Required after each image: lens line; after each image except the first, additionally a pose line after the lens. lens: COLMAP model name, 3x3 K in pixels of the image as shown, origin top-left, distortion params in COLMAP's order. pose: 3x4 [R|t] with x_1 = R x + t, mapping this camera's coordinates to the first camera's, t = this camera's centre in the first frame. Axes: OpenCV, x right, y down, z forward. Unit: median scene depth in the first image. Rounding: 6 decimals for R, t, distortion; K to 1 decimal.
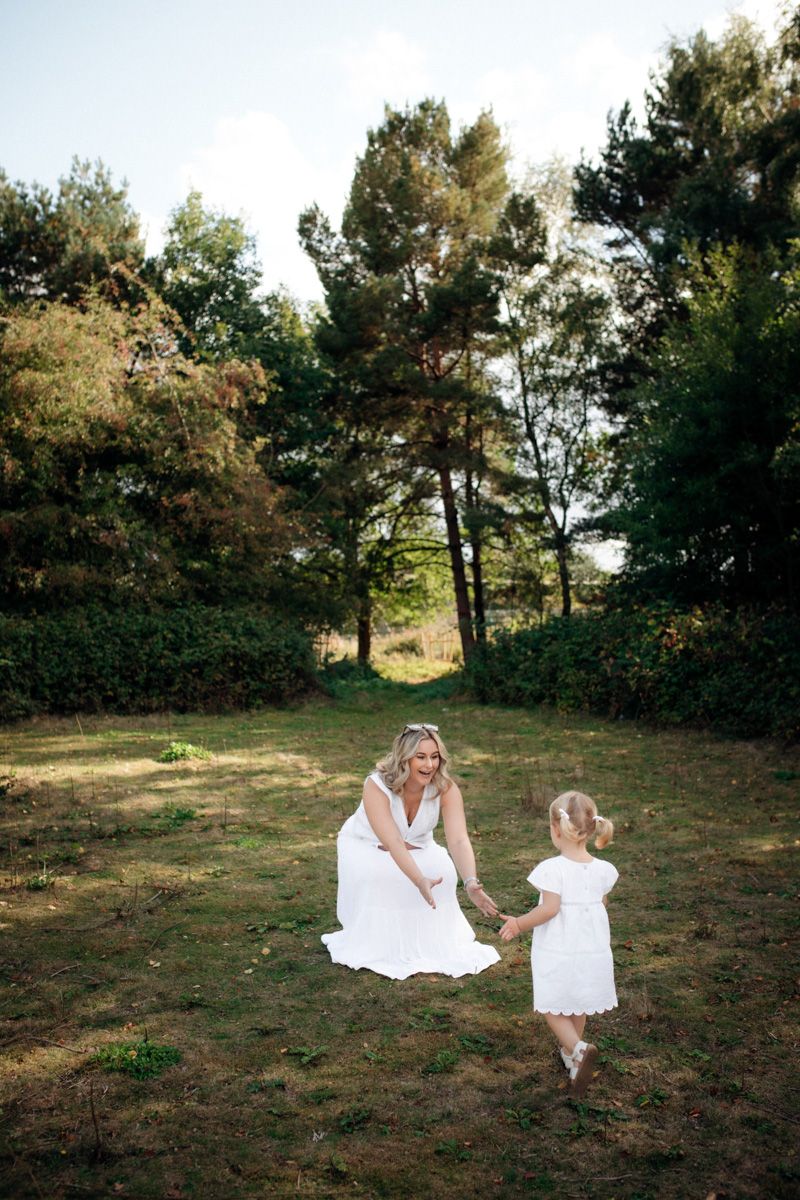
lens RADIAL K [[1178.1, 0, 400.3], [0, 1178.1, 607.1], [0, 0, 1]] dist [-0.124379, 0.000000]
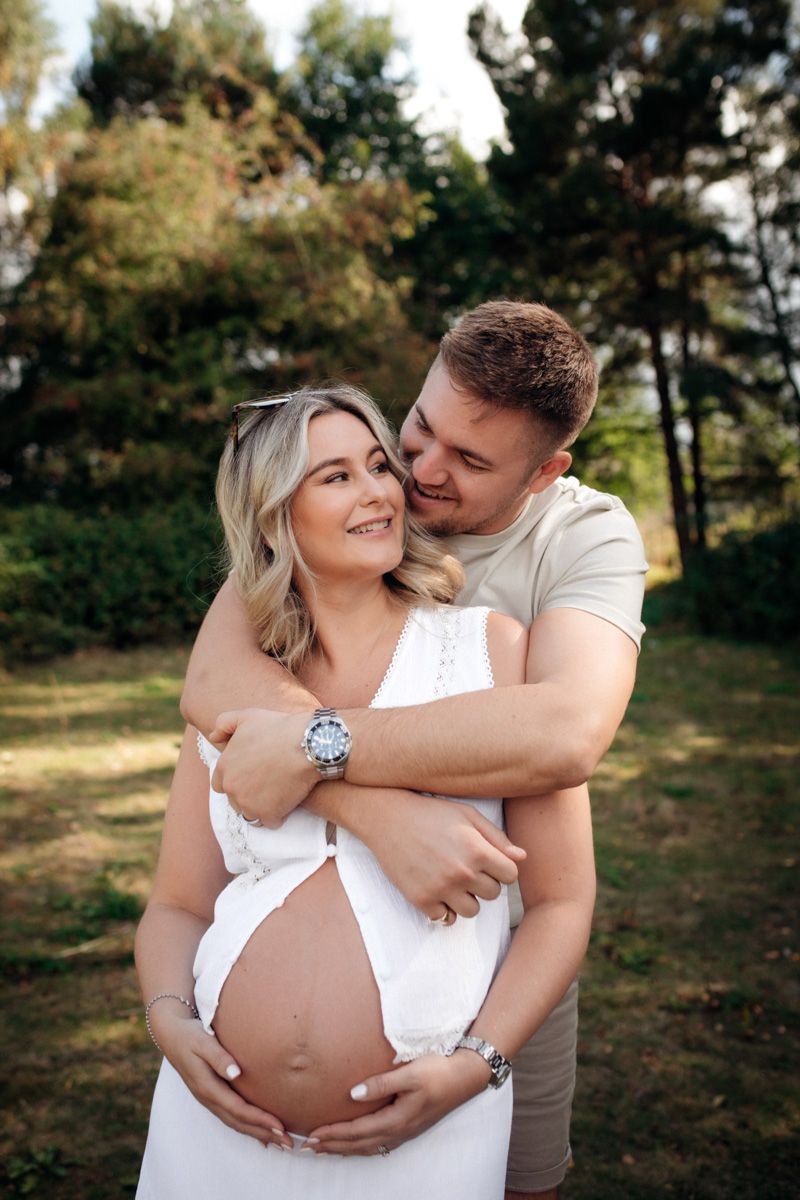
lens RADIAL K [[1178.1, 0, 400.1], [0, 1178.1, 587.7], [0, 0, 1]] dist [-0.124379, 0.000000]
pose [[0.983761, 0.003637, -0.179445, 0.010935], [0.008360, 0.997781, 0.066057, 0.004484], [0.179287, -0.066484, 0.981548, 0.198885]]
